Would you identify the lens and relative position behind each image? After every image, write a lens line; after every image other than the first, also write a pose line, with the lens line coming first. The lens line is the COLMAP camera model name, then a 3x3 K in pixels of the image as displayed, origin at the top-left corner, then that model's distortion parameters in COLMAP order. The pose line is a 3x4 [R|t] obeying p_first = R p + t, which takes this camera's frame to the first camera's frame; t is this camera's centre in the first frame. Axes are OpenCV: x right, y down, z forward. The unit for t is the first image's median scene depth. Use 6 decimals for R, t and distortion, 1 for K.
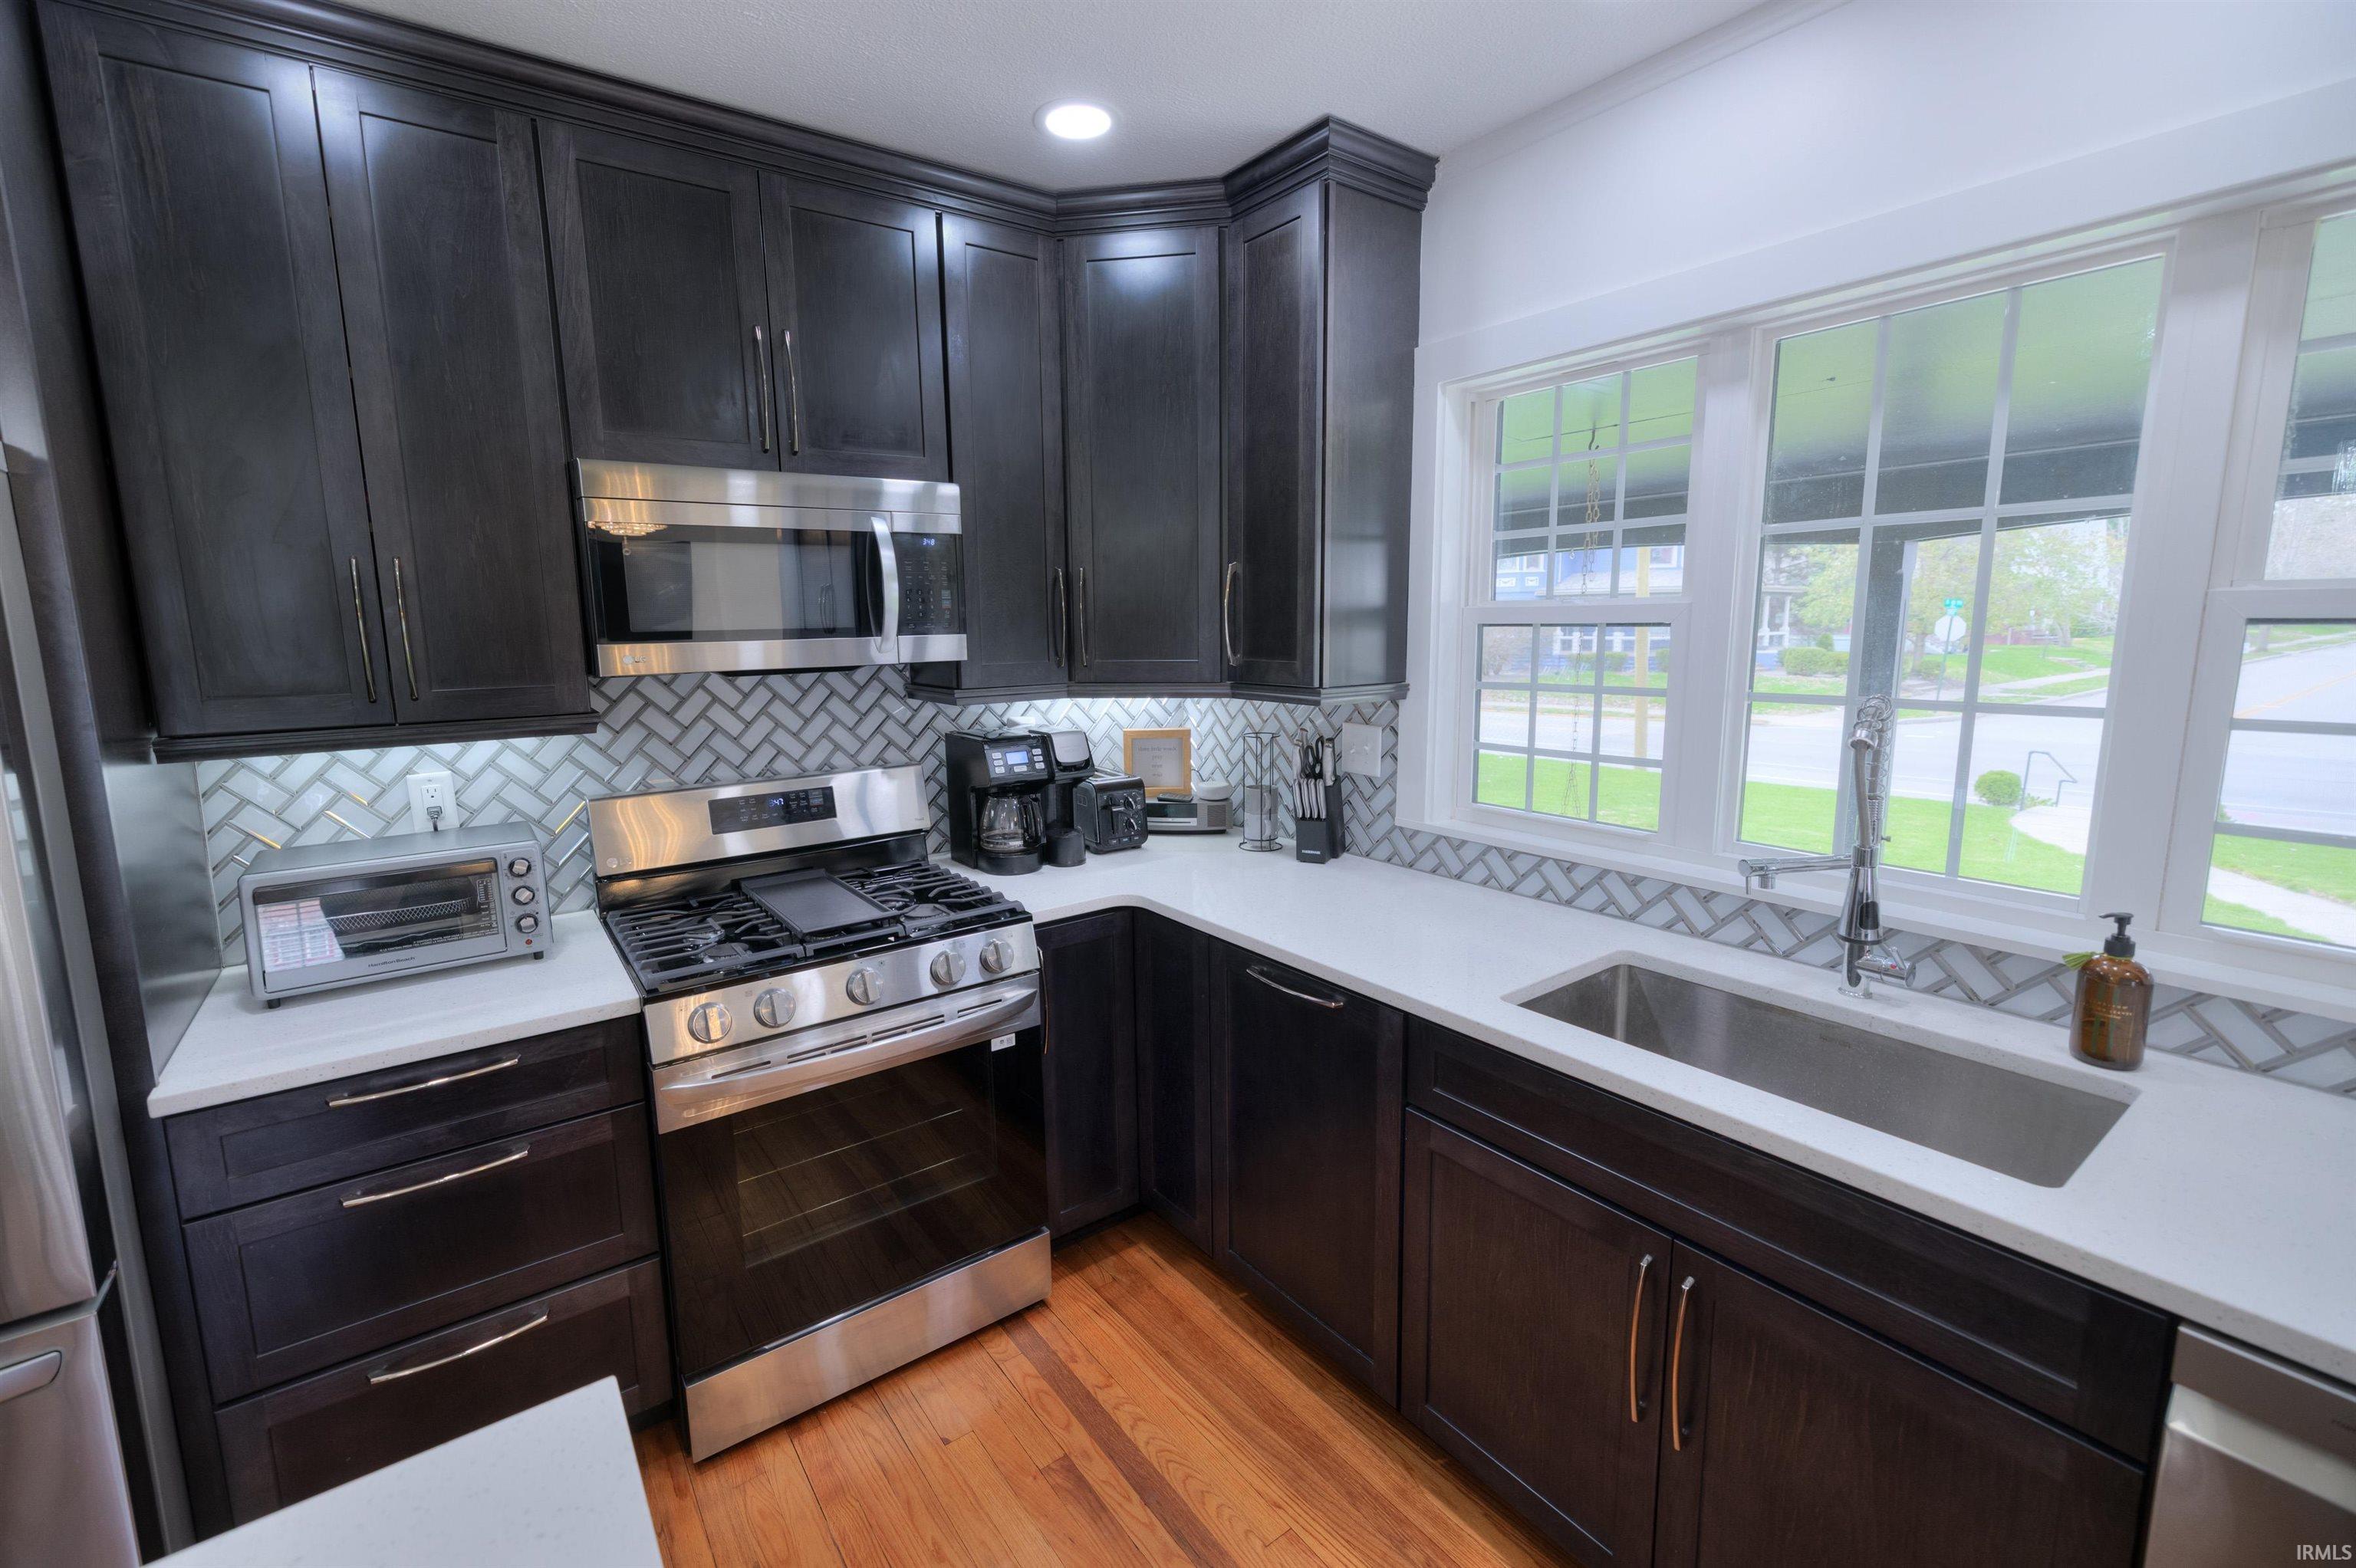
lens RADIAL K [[990.0, 0, 1141.1], [0, 990.0, 771.9], [0, 0, 1]] dist [0.001965, 0.000756]
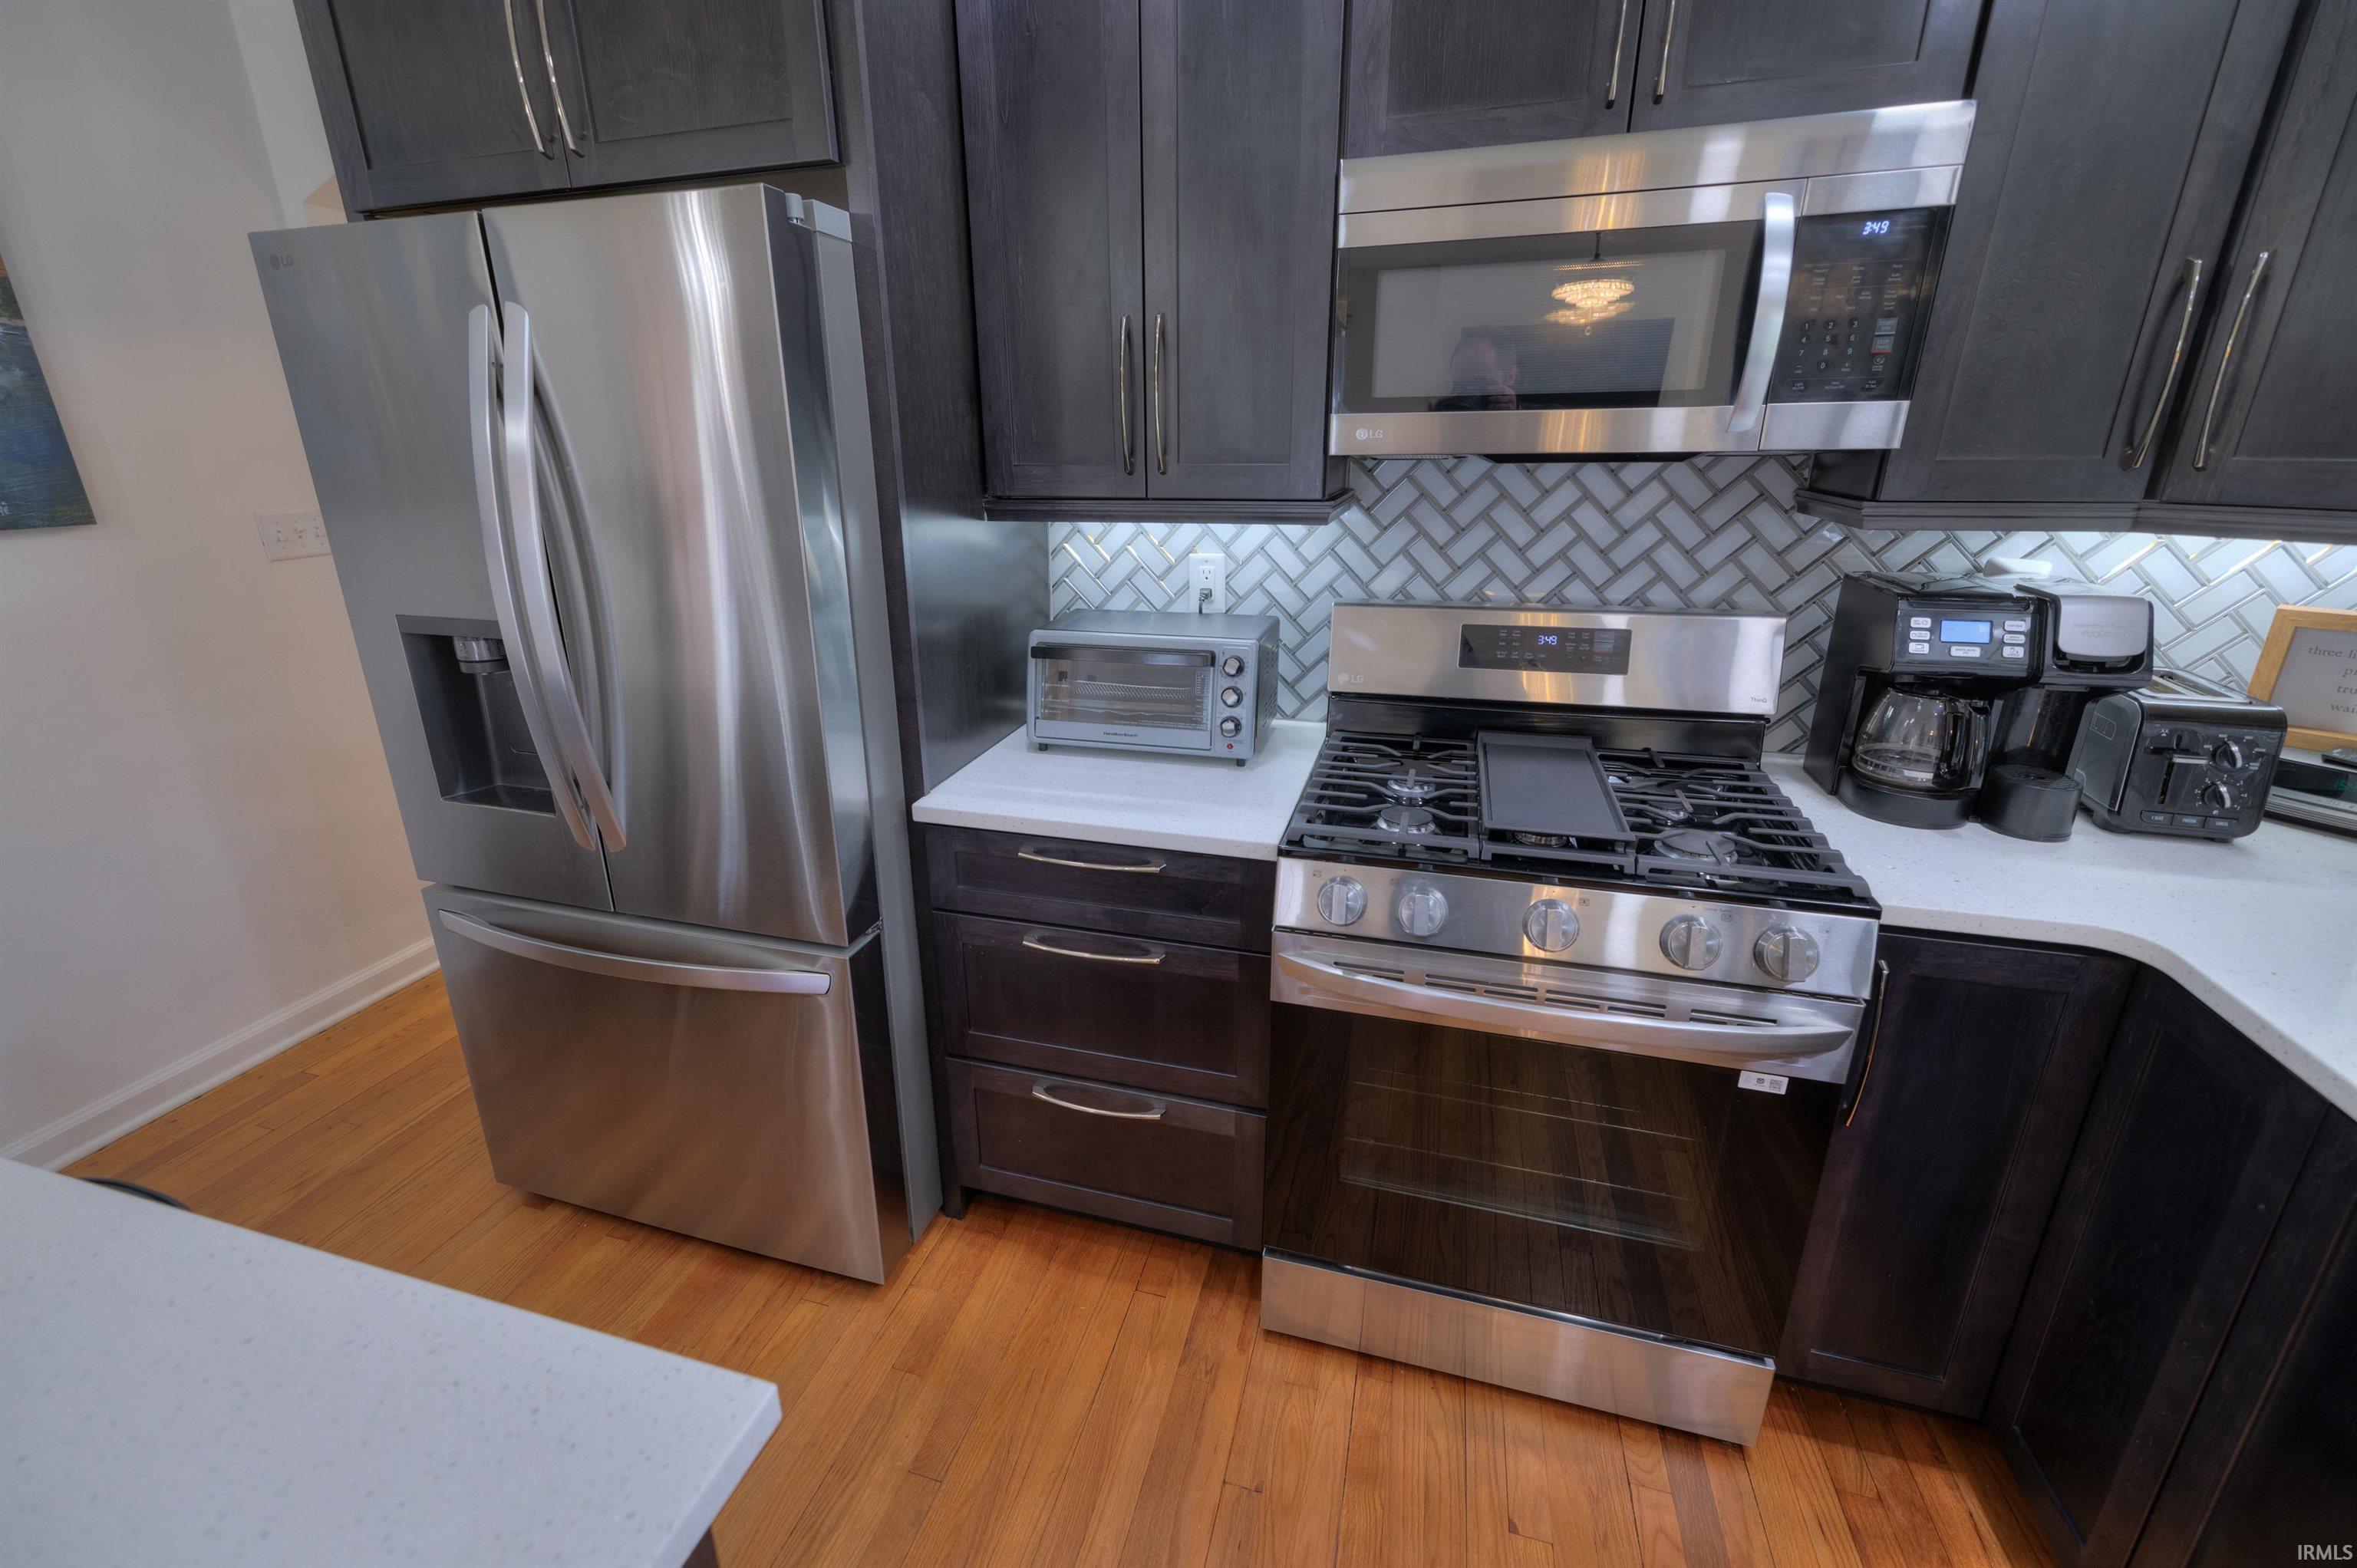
lens RADIAL K [[990.4, 0, 1141.5], [0, 990.4, 771.9], [0, 0, 1]] dist [0.001965, 0.000756]
pose [[0.617706, 0.264802, -0.740485, 0.027559], [-0.118853, 0.962223, 0.244951, -0.021035], [0.777376, -0.063299, 0.625844, 0.282162]]
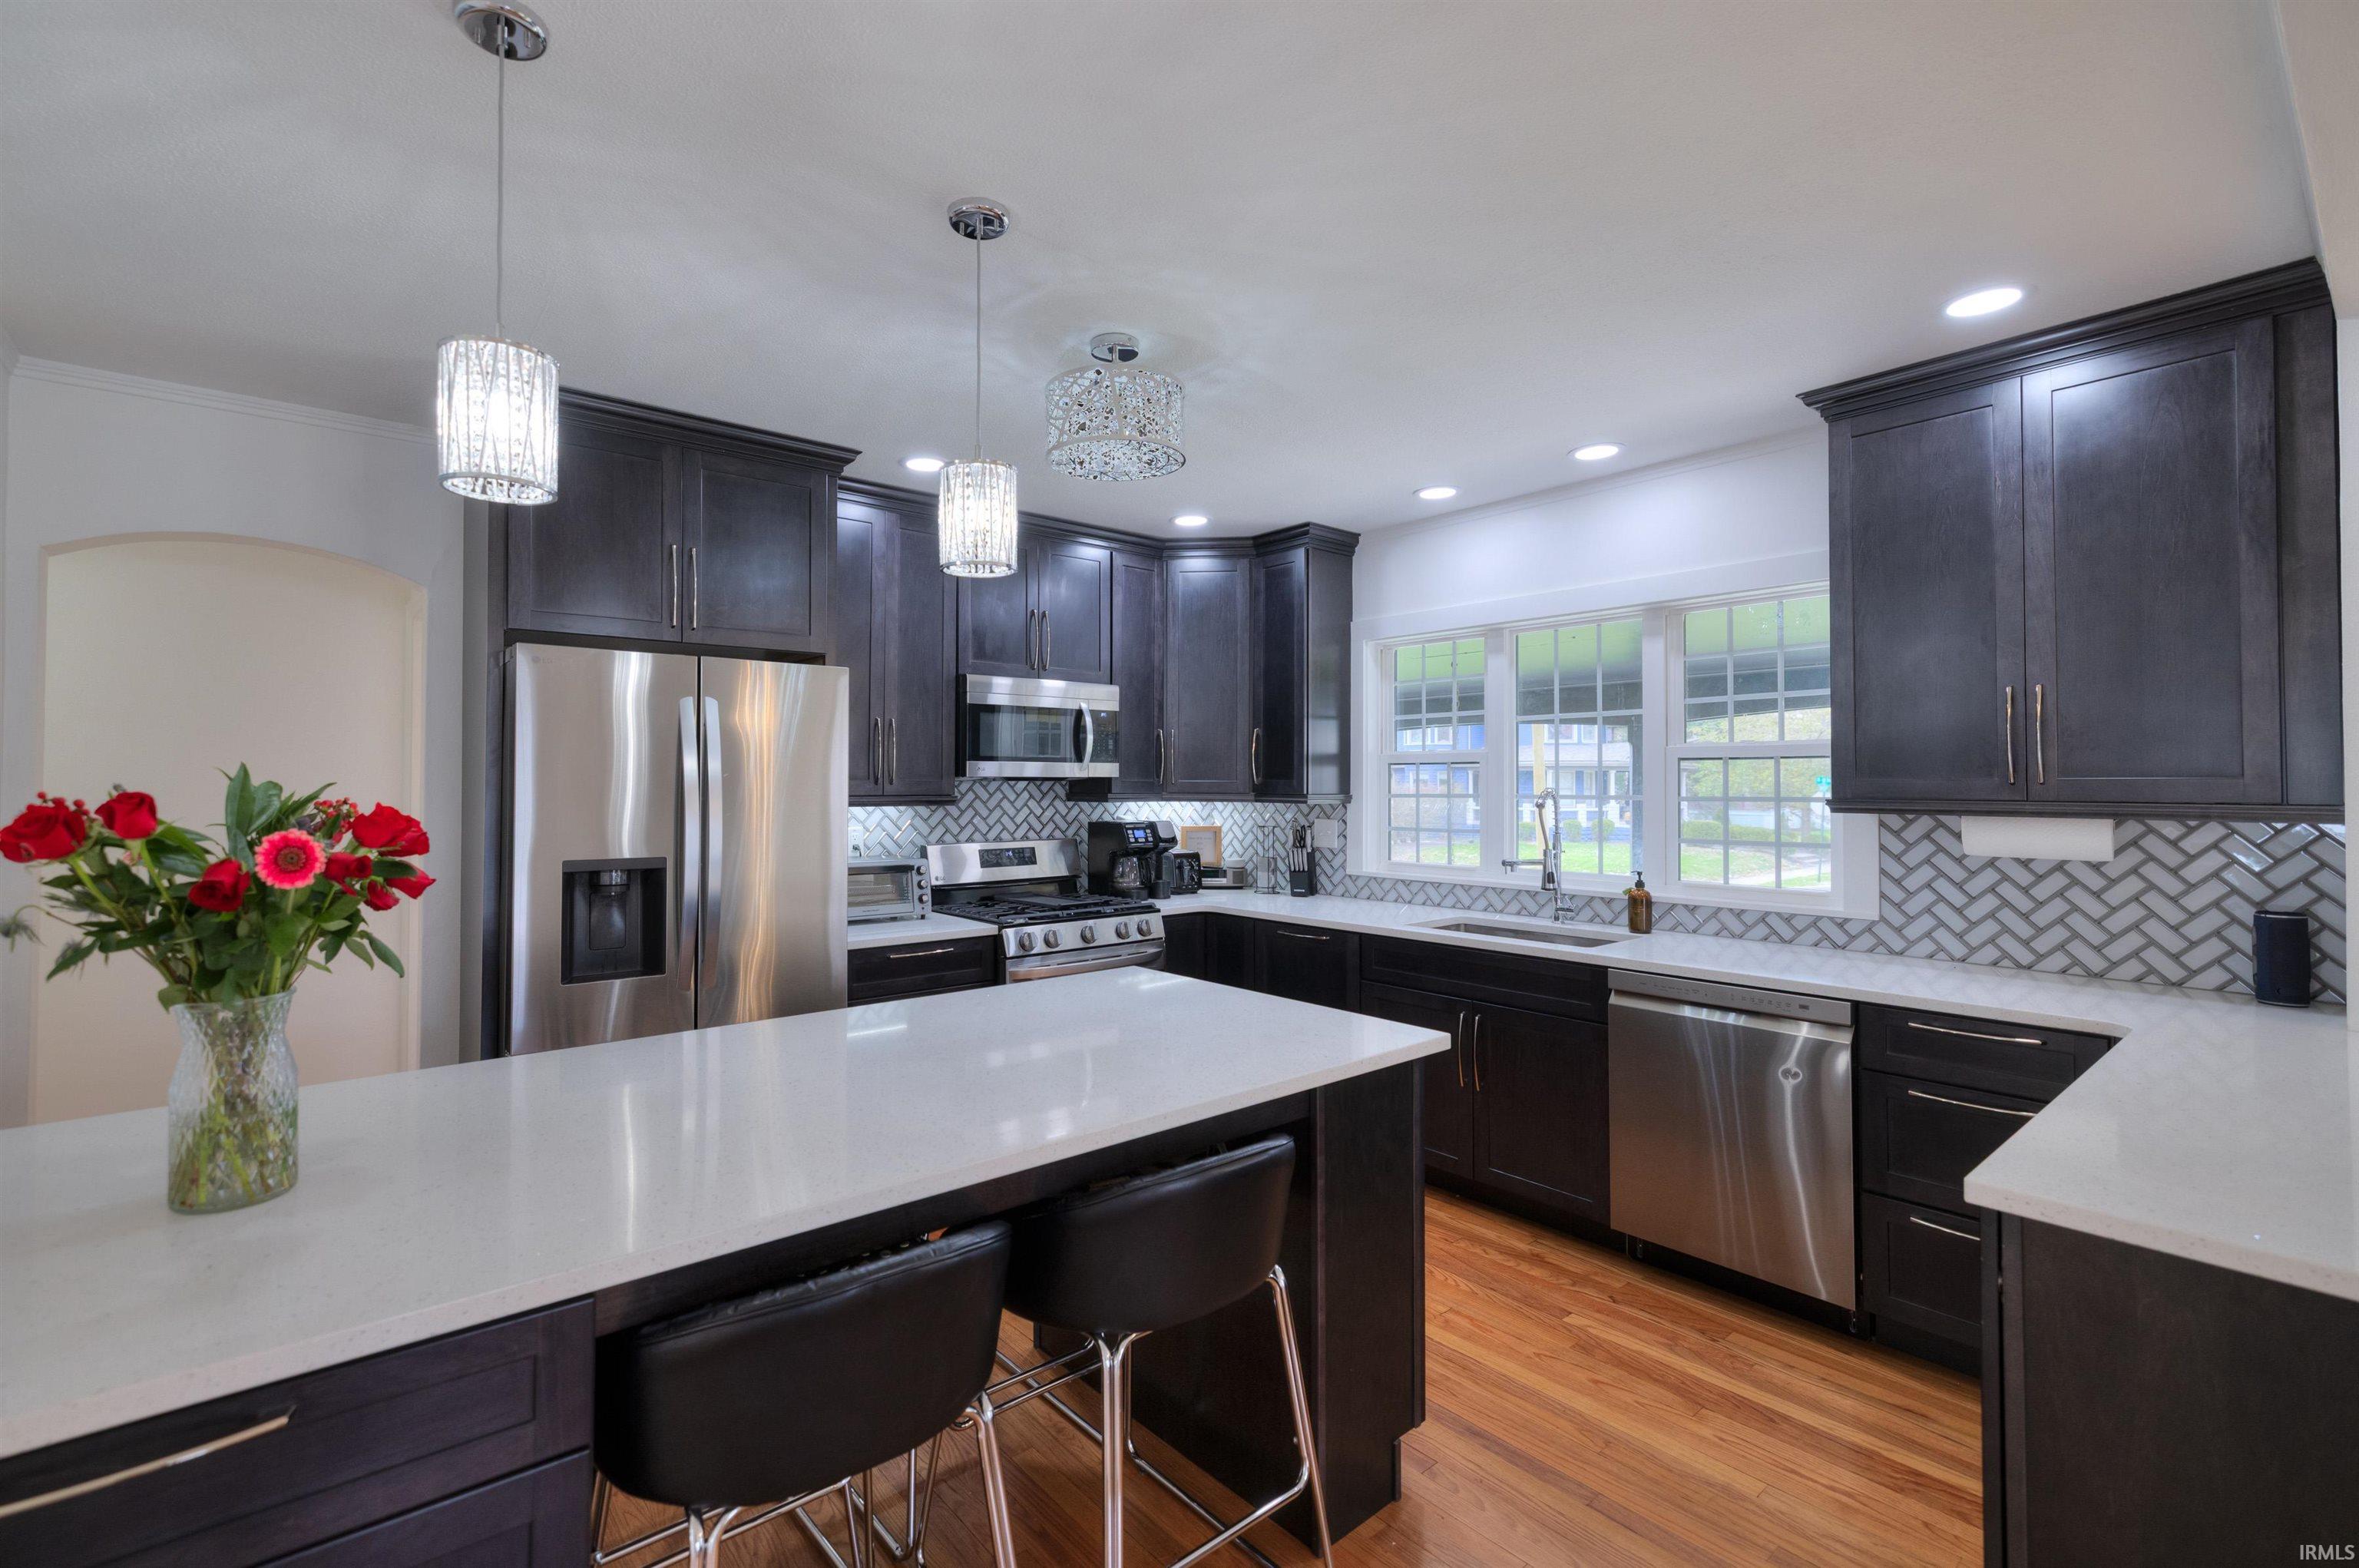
lens RADIAL K [[1027.3, 0, 1109.6], [0, 1027.3, 780.4], [0, 0, 1]] dist [0.000363, 0.000162]
pose [[0.998394, 0.017766, 0.053787, -0.290955], [-0.009043, 0.987355, -0.158266, 0.196098], [-0.055919, 0.157526, 0.985930, -0.887440]]
